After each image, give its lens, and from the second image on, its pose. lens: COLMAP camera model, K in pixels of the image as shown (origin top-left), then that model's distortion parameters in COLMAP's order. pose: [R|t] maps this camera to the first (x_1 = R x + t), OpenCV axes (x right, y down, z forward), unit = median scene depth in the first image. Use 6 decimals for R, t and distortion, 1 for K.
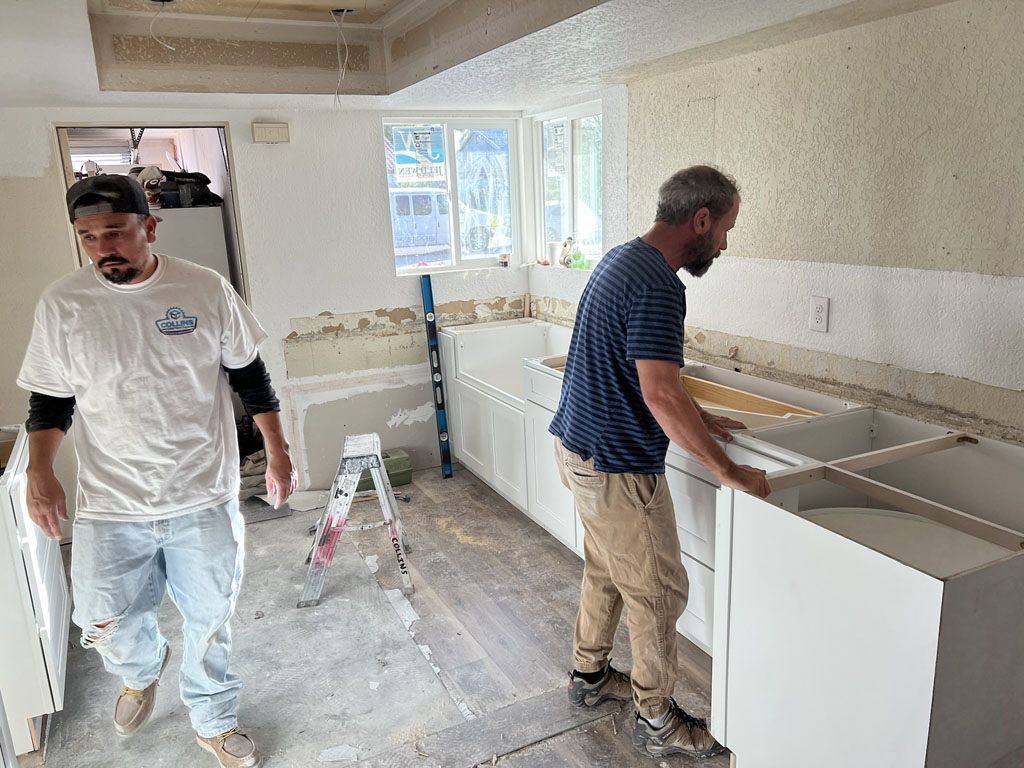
lens RADIAL K [[779.2, 0, 512.0], [0, 779.2, 384.0], [0, 0, 1]] dist [0.050895, -0.003914]
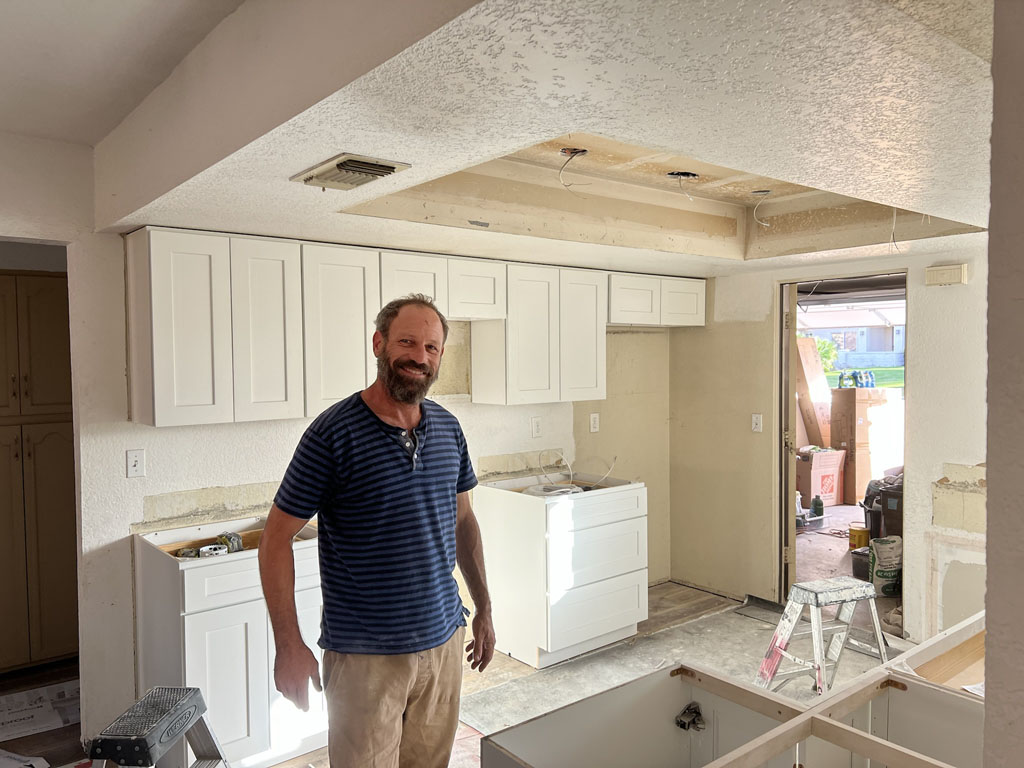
lens RADIAL K [[779.2, 0, 512.0], [0, 779.2, 384.0], [0, 0, 1]] dist [0.050895, -0.003914]
pose [[0.218644, 0.080687, -0.972463, 0.618701], [-0.239386, 0.970557, 0.026706, -0.089975], [0.945986, 0.226955, 0.231522, 0.311864]]
